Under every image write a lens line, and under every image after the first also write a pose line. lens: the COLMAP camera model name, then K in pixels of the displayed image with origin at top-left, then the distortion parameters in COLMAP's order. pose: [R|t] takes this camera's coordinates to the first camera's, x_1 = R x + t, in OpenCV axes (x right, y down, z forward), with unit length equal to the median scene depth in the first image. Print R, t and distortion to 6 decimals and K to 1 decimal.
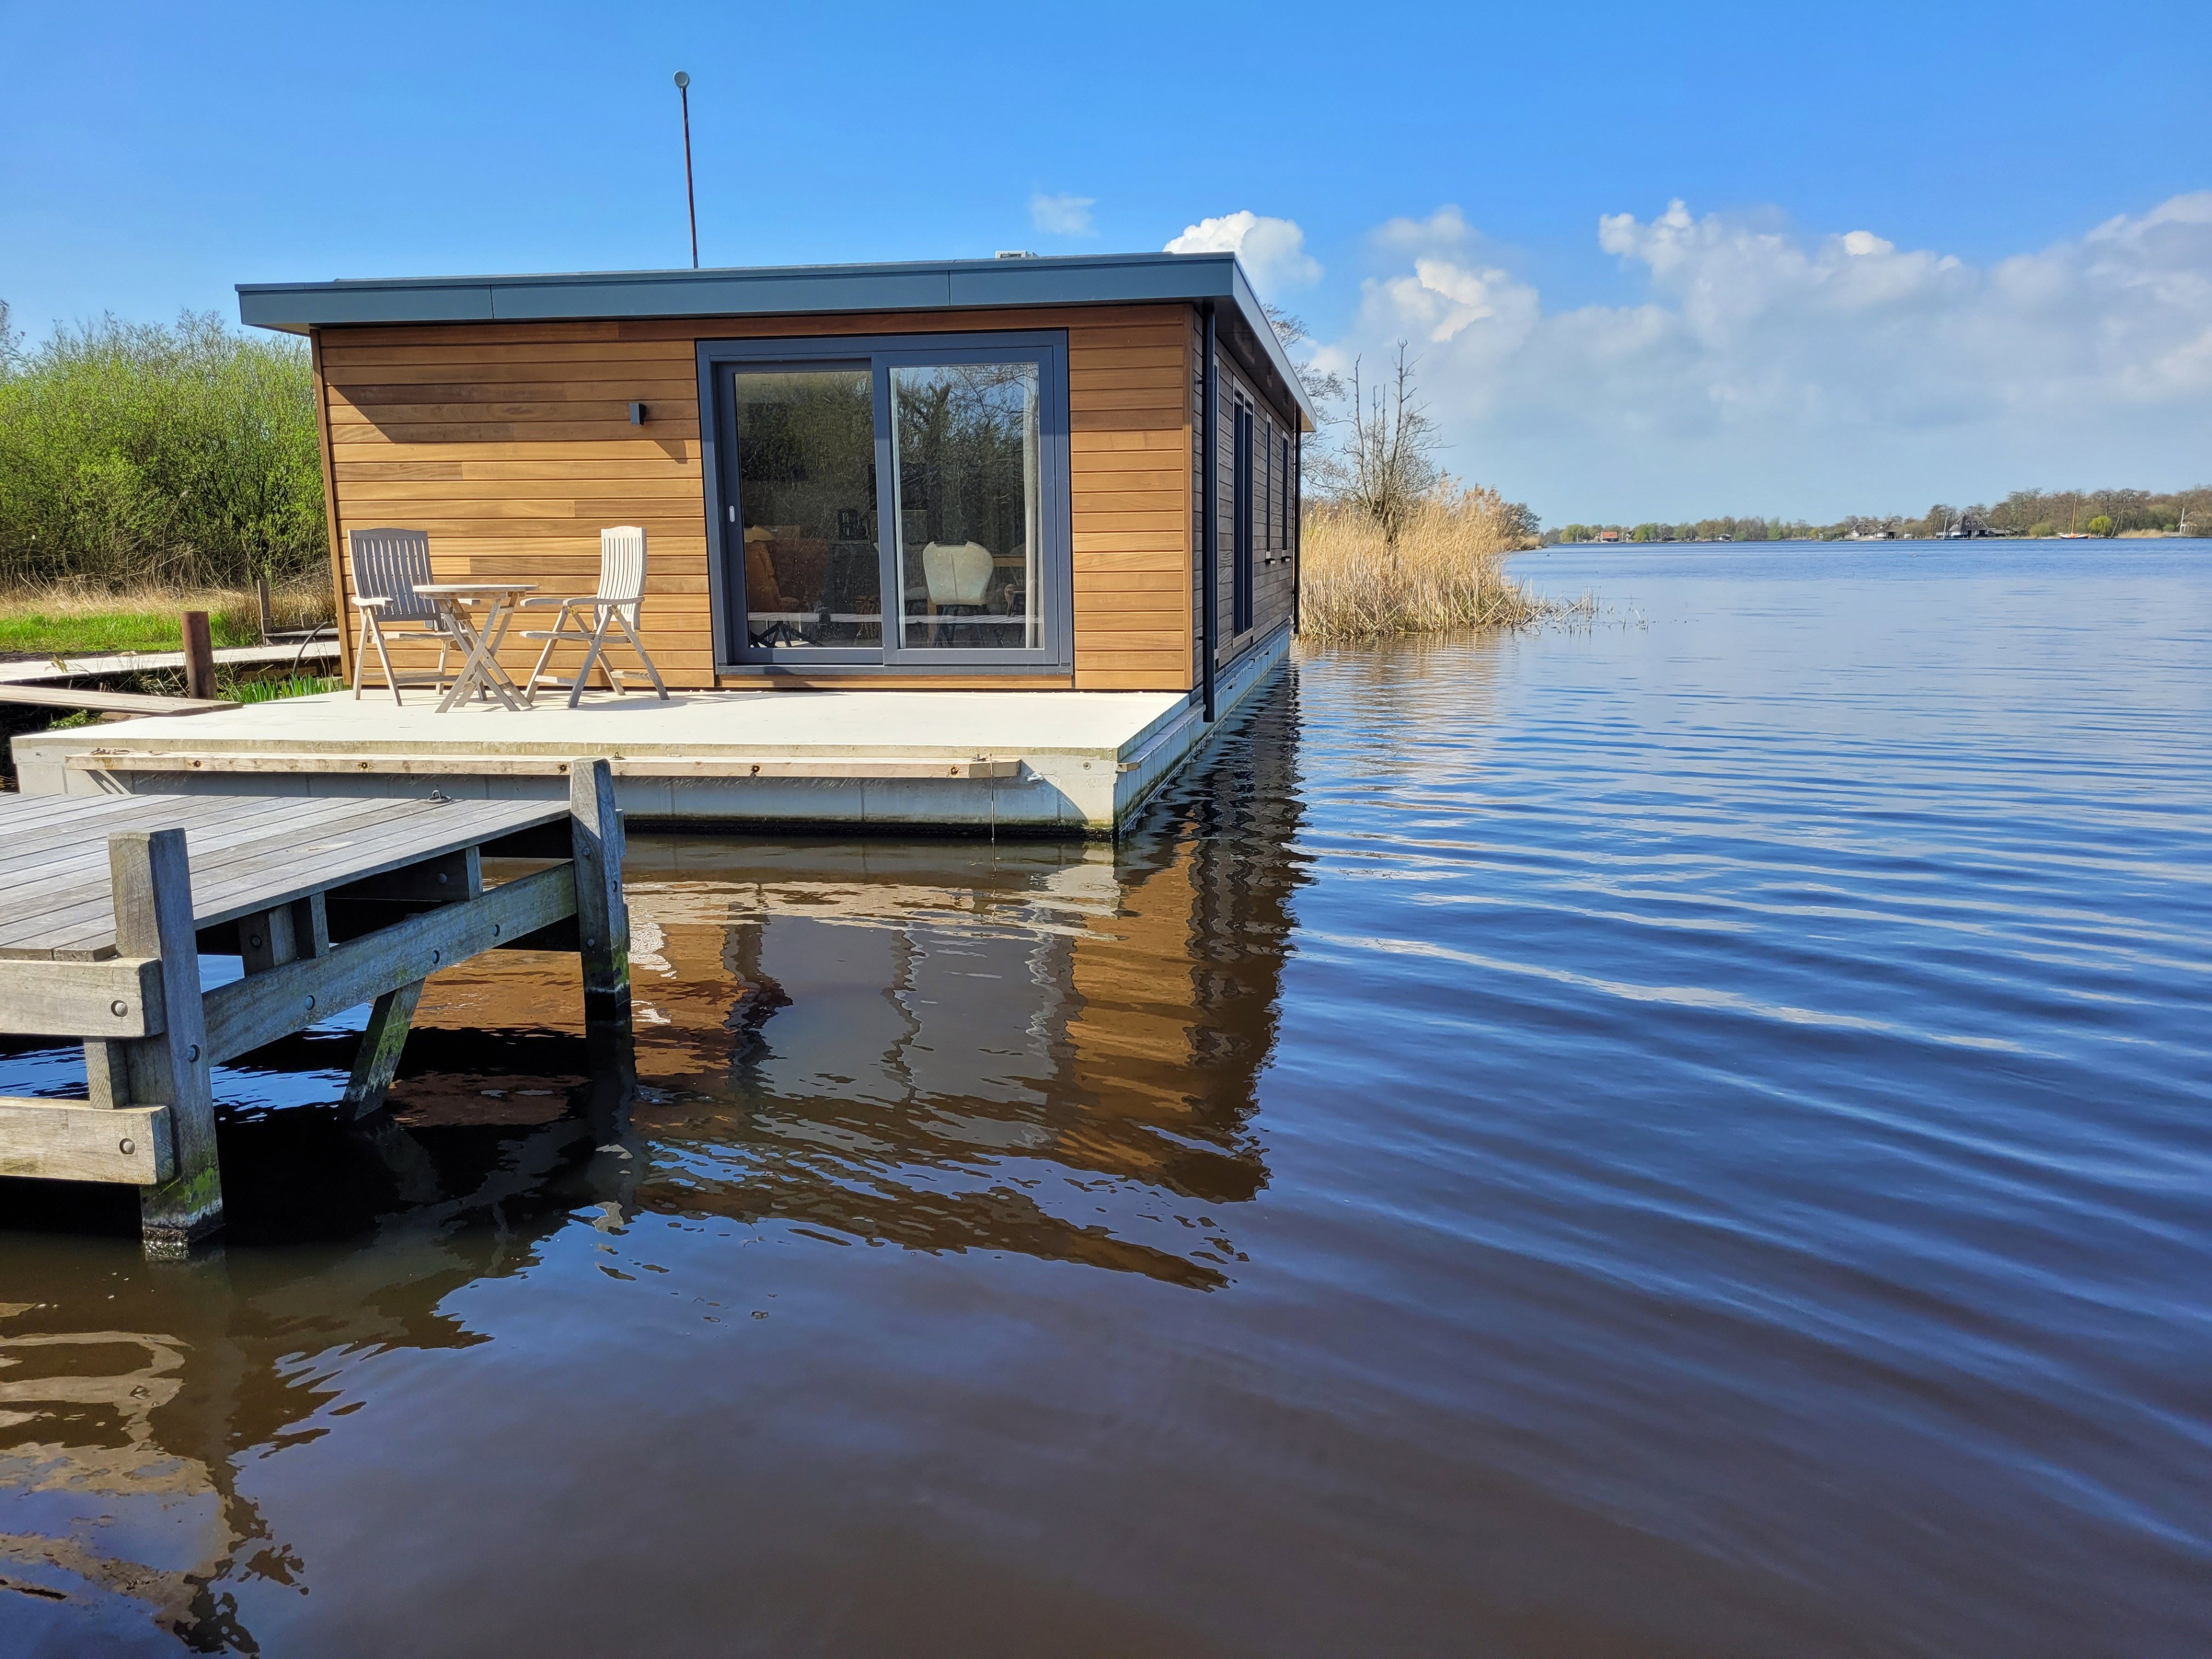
lens RADIAL K [[1636.4, 0, 1106.5], [0, 1636.4, 829.1], [0, 0, 1]] dist [0.002948, -0.003768]
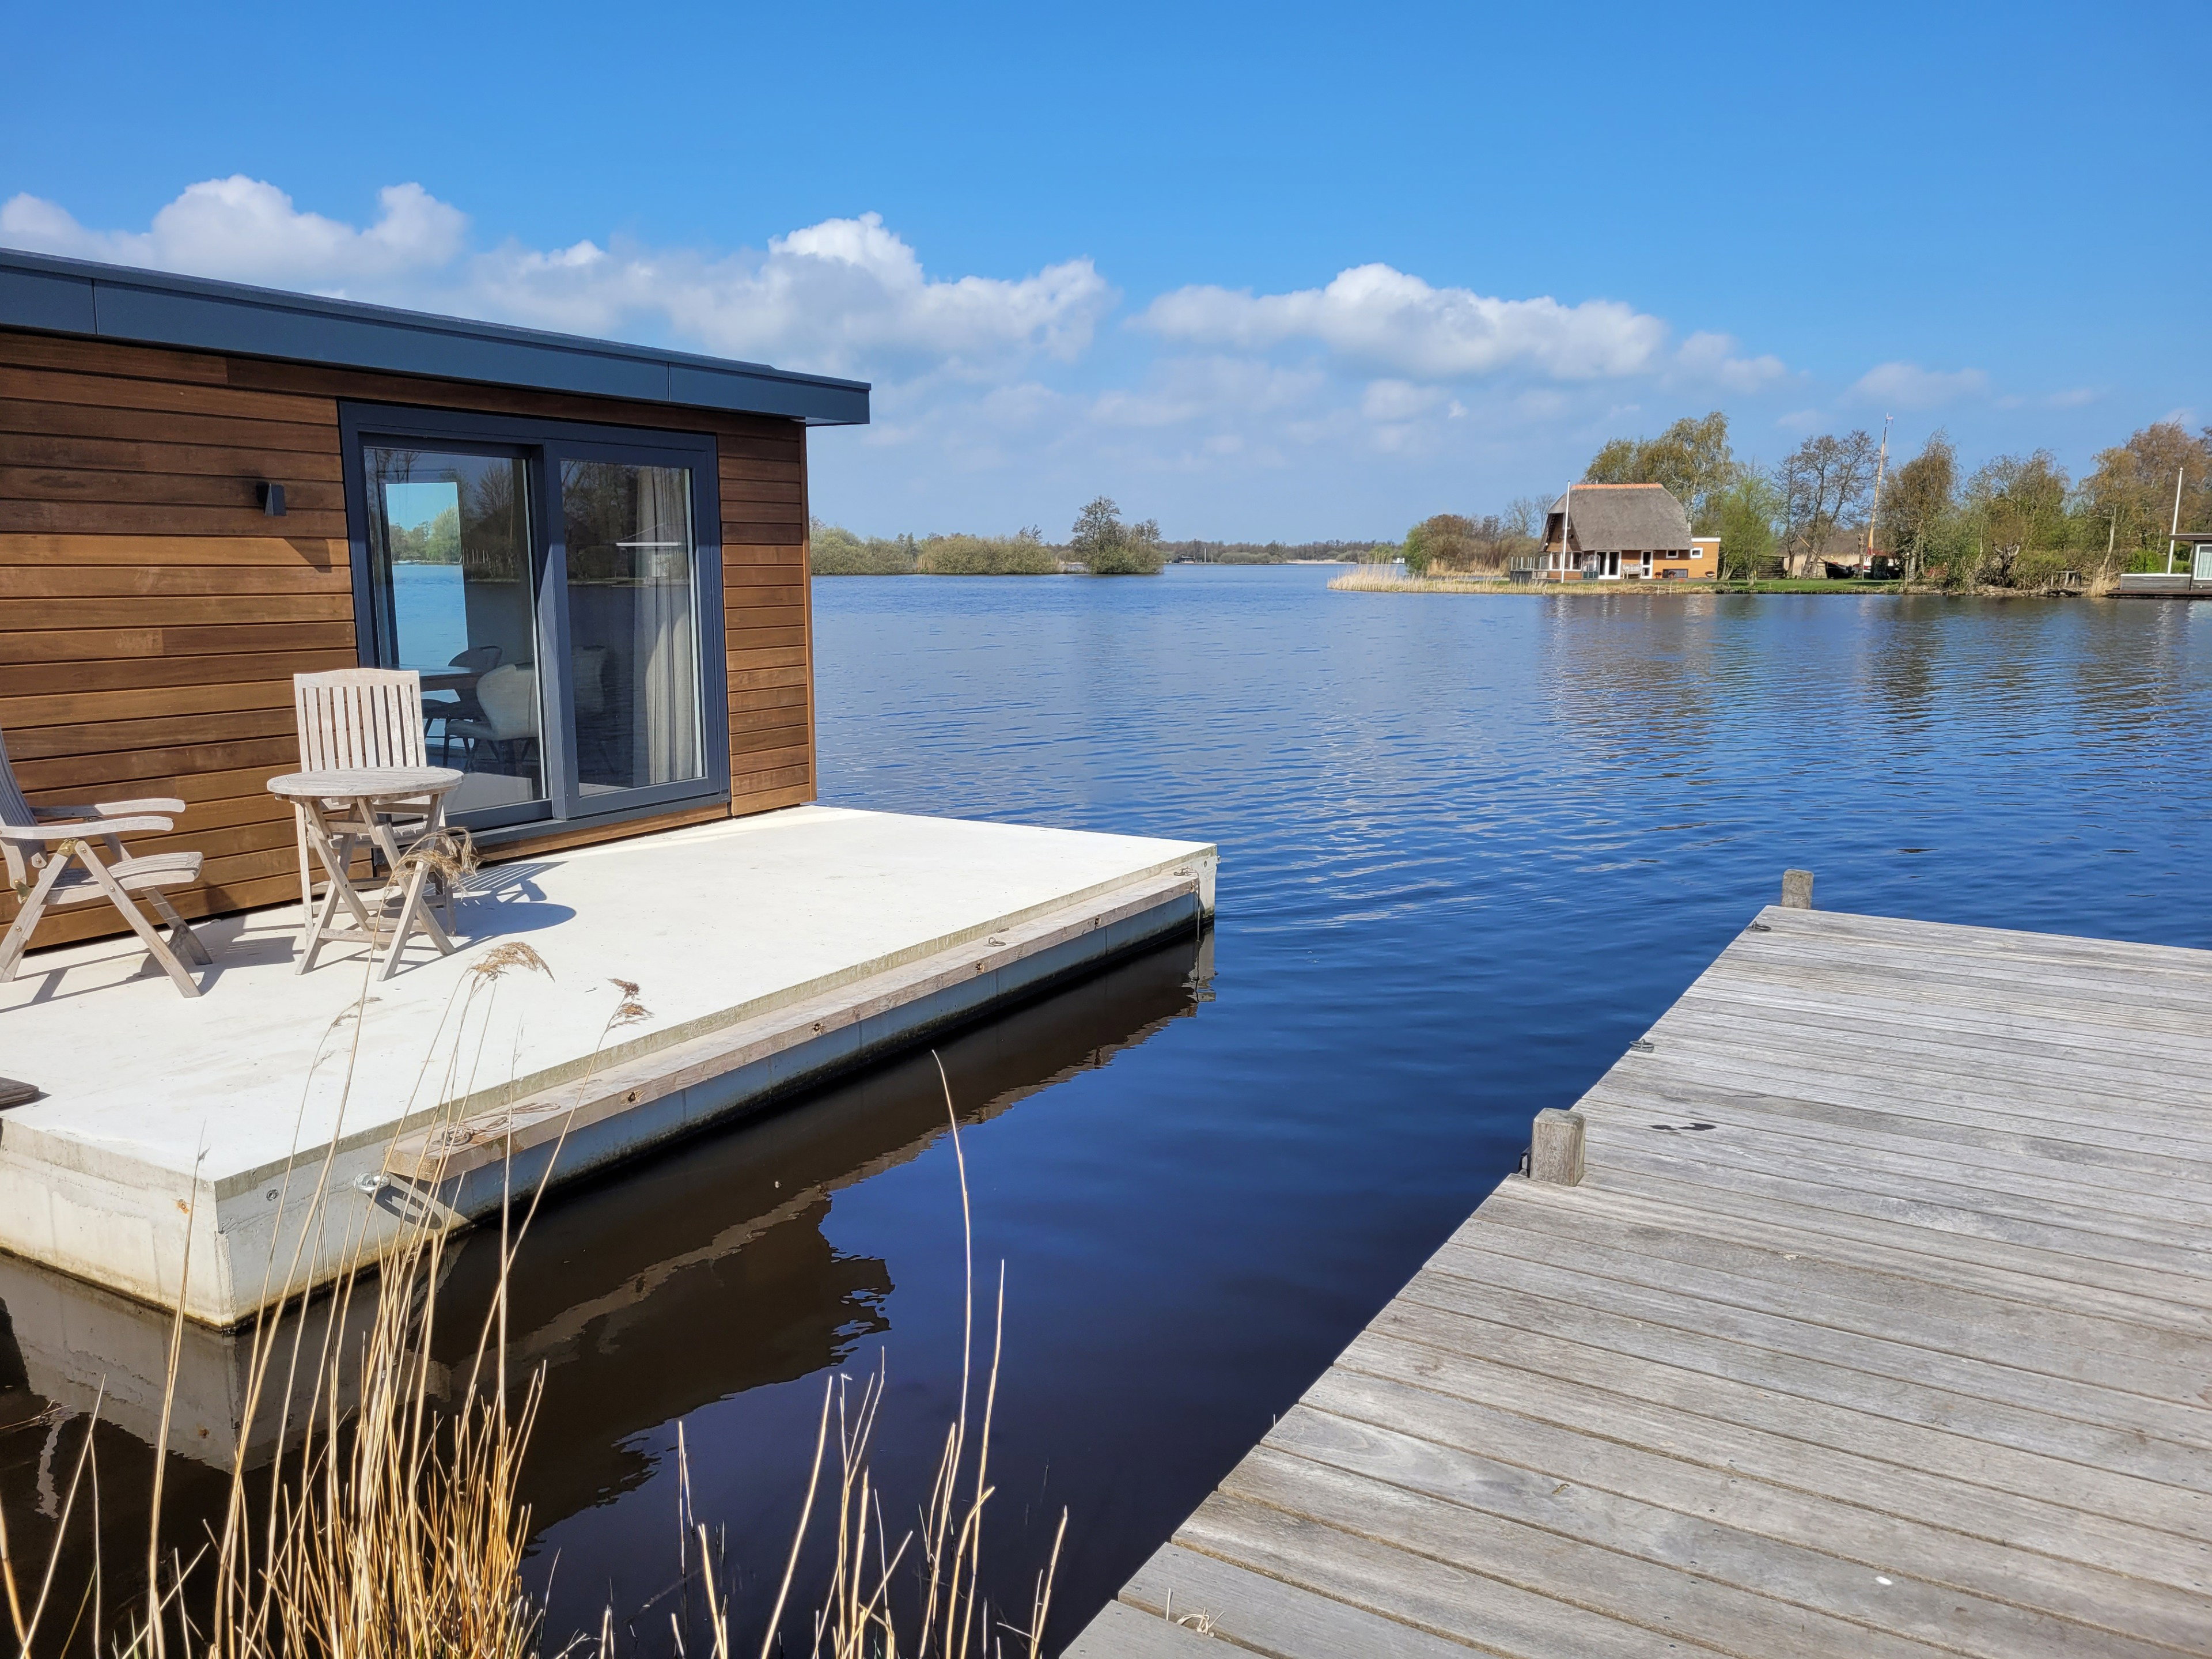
lens RADIAL K [[1636.4, 0, 1106.6], [0, 1636.4, 832.2], [0, 0, 1]] dist [0.002948, -0.003768]
pose [[0.358558, -0.143216, 0.922456, -0.795922], [0.156994, 0.983338, 0.091644, -0.127450], [-0.920211, 0.111960, 0.375068, 0.449707]]
